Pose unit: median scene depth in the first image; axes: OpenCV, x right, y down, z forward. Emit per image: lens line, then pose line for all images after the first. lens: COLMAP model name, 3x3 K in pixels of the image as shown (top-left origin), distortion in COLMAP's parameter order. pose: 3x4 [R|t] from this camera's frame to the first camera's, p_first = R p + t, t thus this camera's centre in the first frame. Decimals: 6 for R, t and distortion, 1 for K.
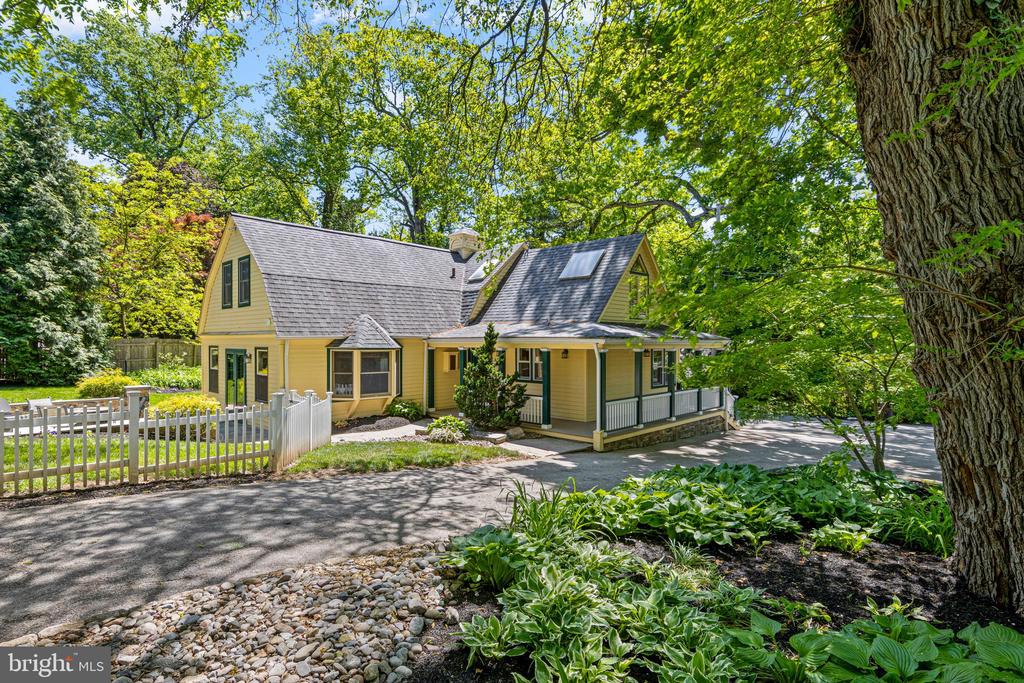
lens RADIAL K [[522.3, 0, 512.5], [0, 522.3, 342.1], [0, 0, 1]] dist [0.014042, -0.004963]
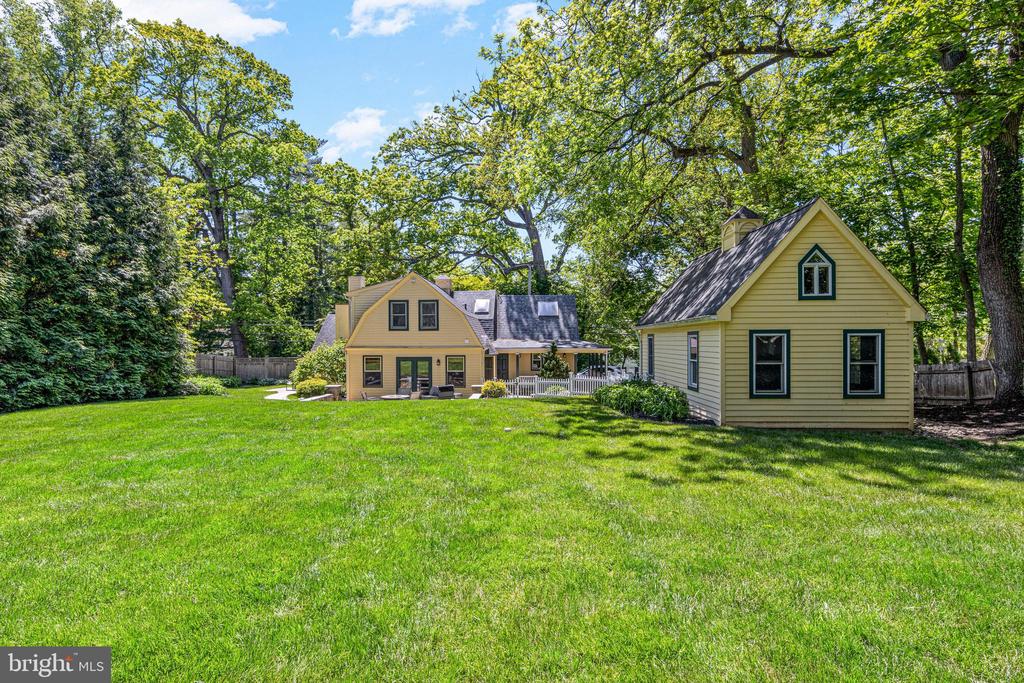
lens RADIAL K [[522.3, 0, 509.4], [0, 522.3, 346.0], [0, 0, 1]] dist [0.014042, -0.004963]
pose [[0.745300, -0.011435, 0.666631, -1.442090], [0.006521, 0.999930, 0.009862, -0.035110], [-0.666697, -0.003004, 0.745323, -0.379256]]
